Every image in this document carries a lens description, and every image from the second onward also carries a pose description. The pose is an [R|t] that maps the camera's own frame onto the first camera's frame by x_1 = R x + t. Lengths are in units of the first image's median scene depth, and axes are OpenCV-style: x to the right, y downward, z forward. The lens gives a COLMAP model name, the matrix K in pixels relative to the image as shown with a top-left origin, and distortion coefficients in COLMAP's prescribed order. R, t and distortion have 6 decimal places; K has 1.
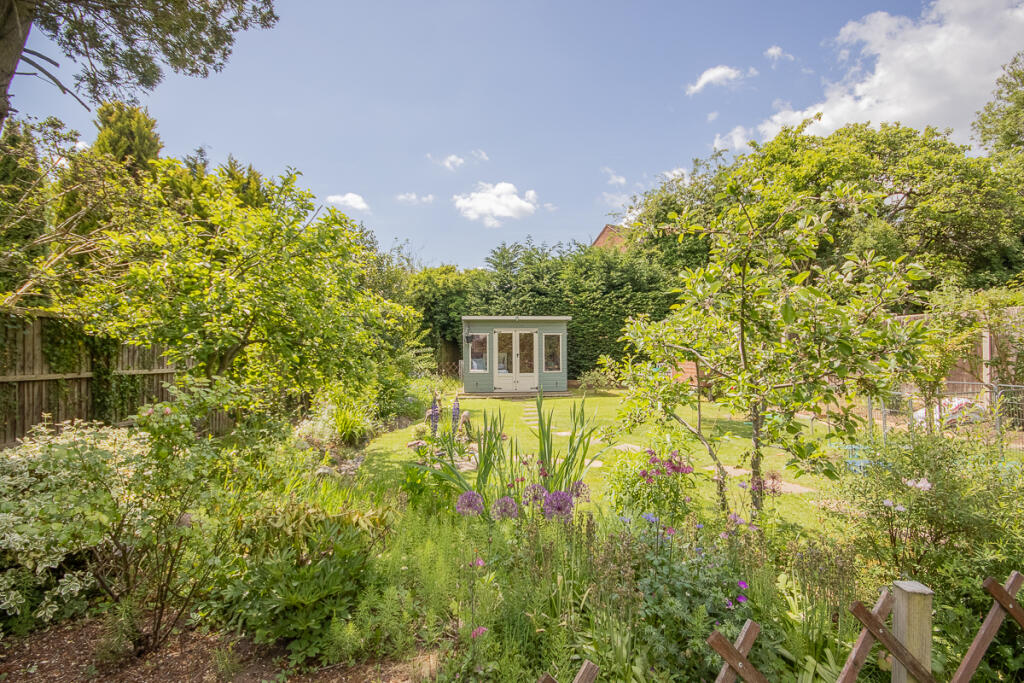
lens RADIAL K [[479.0, 0, 508.7], [0, 479.0, 367.8], [0, 0, 1]] dist [-0.058294, -0.000536]
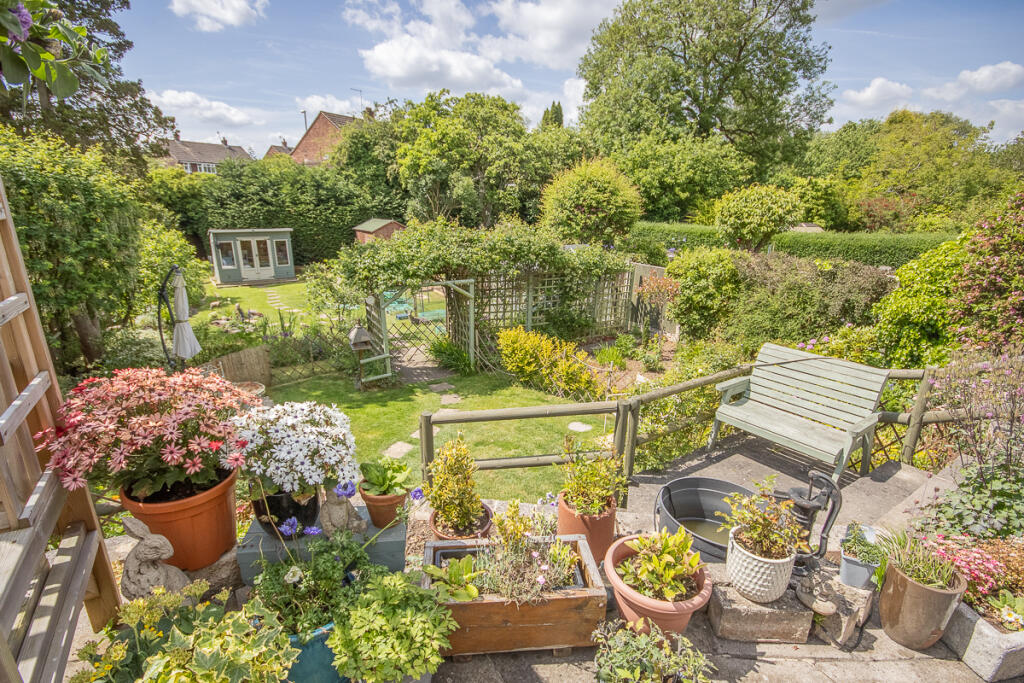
lens RADIAL K [[498.8, 0, 507.7], [0, 498.8, 357.4], [0, 0, 1]] dist [-0.001035, -0.000344]
pose [[0.881122, -0.131738, 0.454169, -0.034716], [0.001371, 0.961121, 0.276126, -0.128353], [-0.472887, -0.242677, 0.847045, -0.662188]]
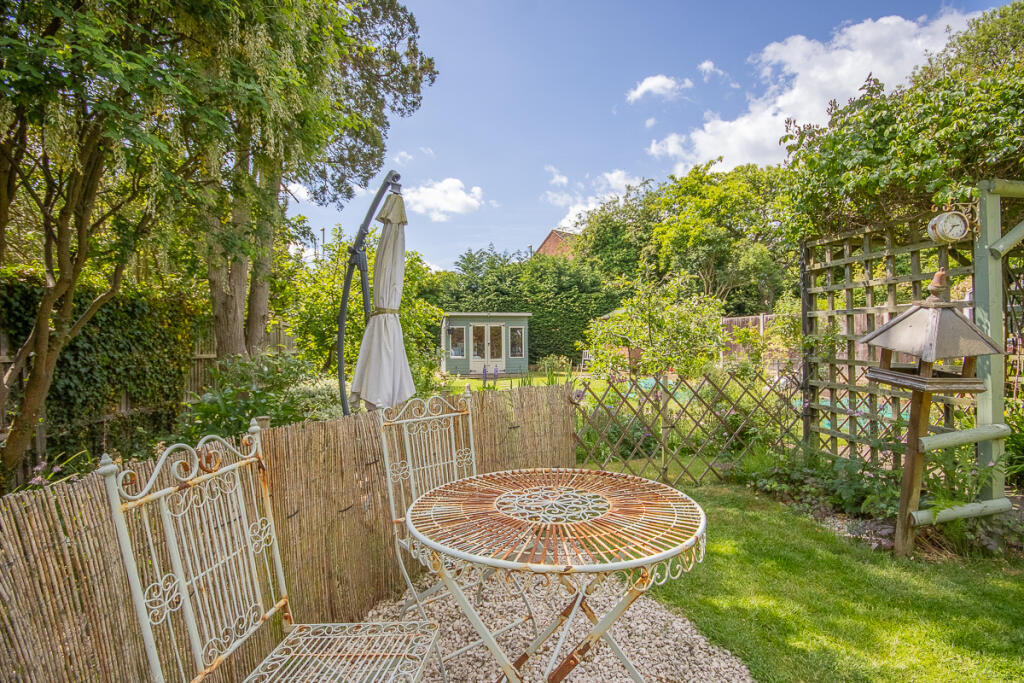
lens RADIAL K [[486.1, 0, 512.0], [0, 486.1, 341.5], [0, 0, 1]] dist [0.008748, -0.012059]
pose [[0.992226, -0.002701, 0.124416, -0.067172], [0.007758, 0.999162, -0.040179, 0.015382], [-0.124203, 0.040832, 0.991416, -0.217735]]
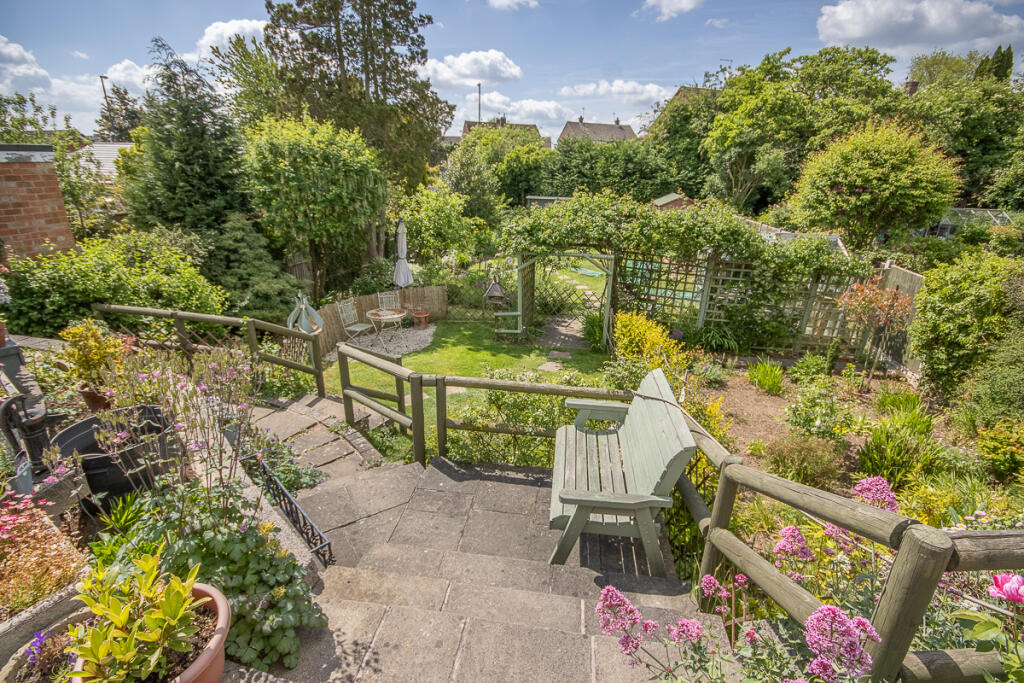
lens RADIAL K [[484.8, 0, 519.0], [0, 484.8, 347.3], [0, 0, 1]] dist [0.006716, -0.010623]
pose [[0.972458, 0.105642, -0.207764, 0.256212], [-0.034443, 0.946732, 0.320175, -0.128234], [0.230521, -0.304201, 0.924295, -0.690641]]
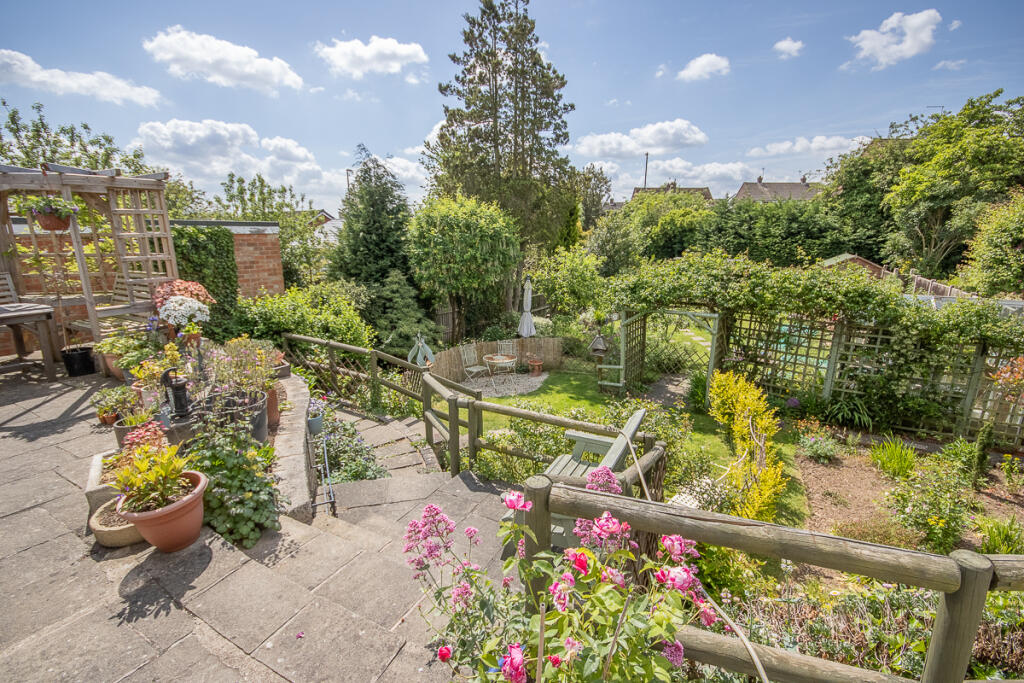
lens RADIAL K [[486.1, 0, 512.0], [0, 486.1, 341.5], [0, 0, 1]] dist [0.008748, -0.012059]
pose [[0.829774, 0.128895, -0.543012, 0.351038], [-0.020436, 0.979329, 0.201237, -0.128803], [0.557726, -0.155884, 0.815256, -0.698558]]
